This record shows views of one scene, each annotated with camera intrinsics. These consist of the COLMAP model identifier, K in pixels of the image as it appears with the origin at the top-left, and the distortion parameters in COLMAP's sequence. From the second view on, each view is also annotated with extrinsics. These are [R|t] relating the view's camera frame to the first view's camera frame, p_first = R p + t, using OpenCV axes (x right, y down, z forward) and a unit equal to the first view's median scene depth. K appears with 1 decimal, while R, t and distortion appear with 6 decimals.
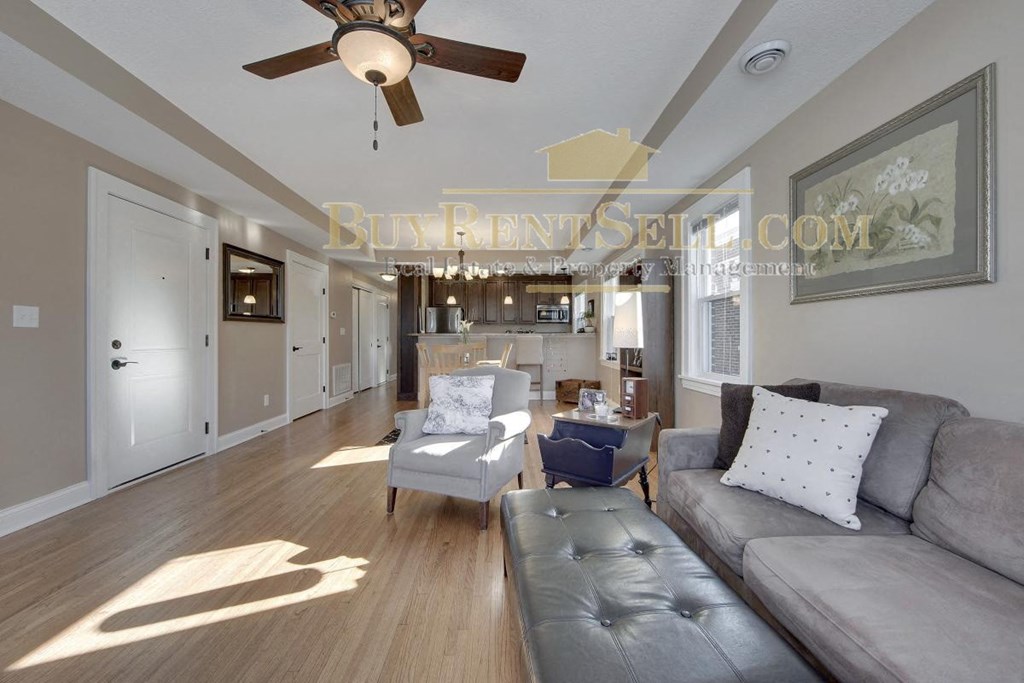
lens RADIAL K [[409.3, 0, 516.4], [0, 409.3, 337.1], [0, 0, 1]] dist [0.000060, -0.000341]
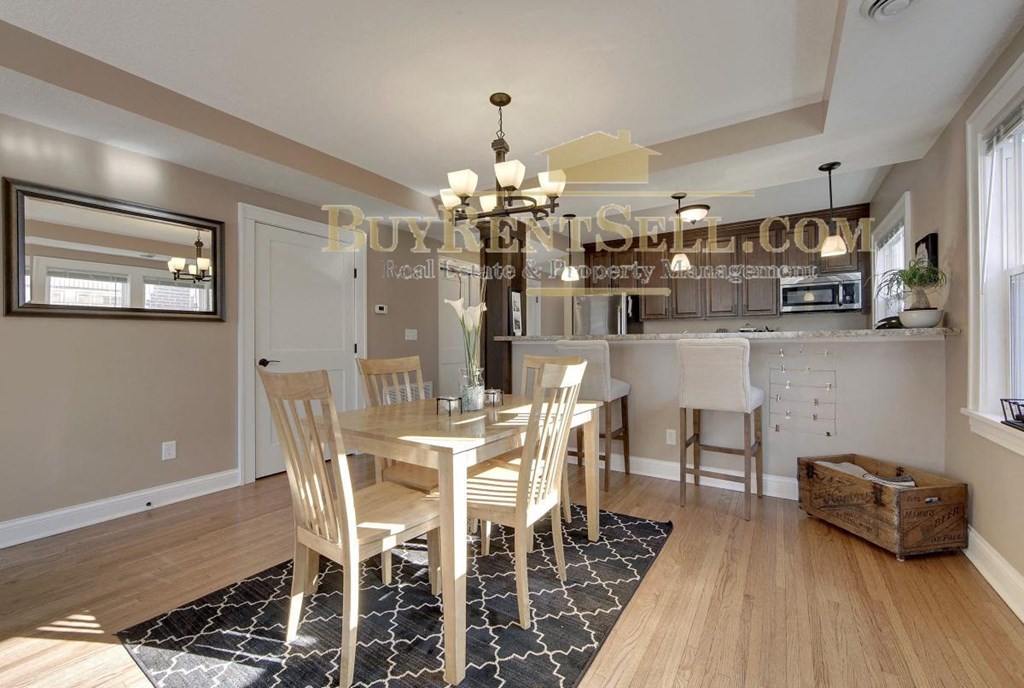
lens RADIAL K [[414.8, 0, 515.1], [0, 414.8, 338.7], [0, 0, 1]] dist [-0.000769, -0.000073]
pose [[0.818215, -0.008562, -0.574849, 0.100703], [0.005080, 0.999958, -0.007664, -0.000929], [0.574890, 0.003351, 0.818224, 0.523851]]
